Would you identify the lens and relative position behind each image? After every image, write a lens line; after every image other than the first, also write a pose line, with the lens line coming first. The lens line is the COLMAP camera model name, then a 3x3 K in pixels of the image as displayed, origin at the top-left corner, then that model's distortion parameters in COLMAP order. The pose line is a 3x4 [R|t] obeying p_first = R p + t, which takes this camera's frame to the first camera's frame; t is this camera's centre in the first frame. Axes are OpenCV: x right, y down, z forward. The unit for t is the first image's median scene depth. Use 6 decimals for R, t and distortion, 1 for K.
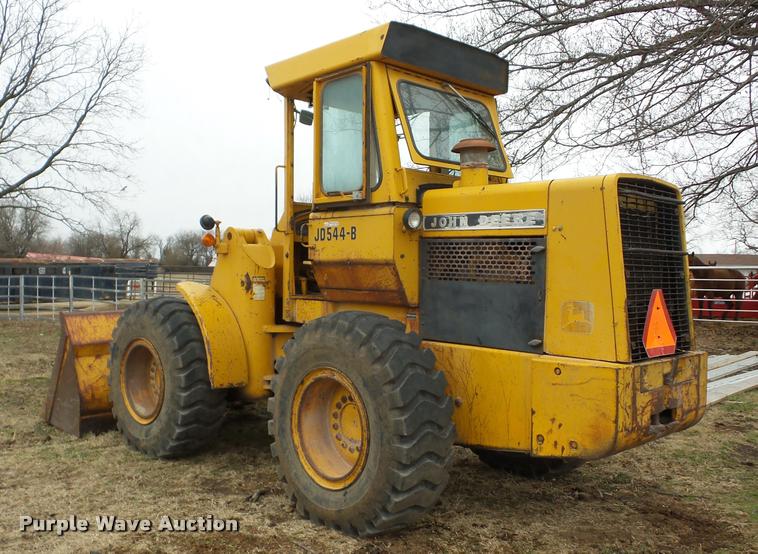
lens RADIAL K [[710.8, 0, 379.0], [0, 710.8, 277.0], [0, 0, 1]] dist [0.000508, -0.003379]
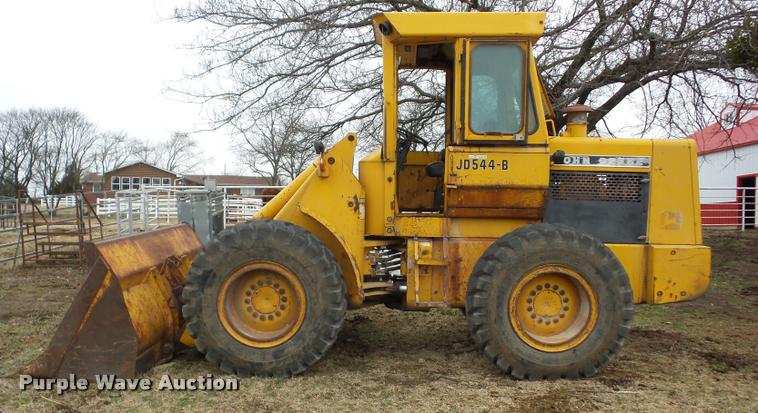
lens RADIAL K [[597.4, 0, 378.6], [0, 597.4, 222.3], [0, 0, 1]] dist [-0.002342, -0.000632]
pose [[0.713357, -0.036973, 0.699825, -1.071978], [0.002251, 0.998723, 0.050469, -0.012848], [-0.700798, -0.034427, 0.712529, 0.401733]]
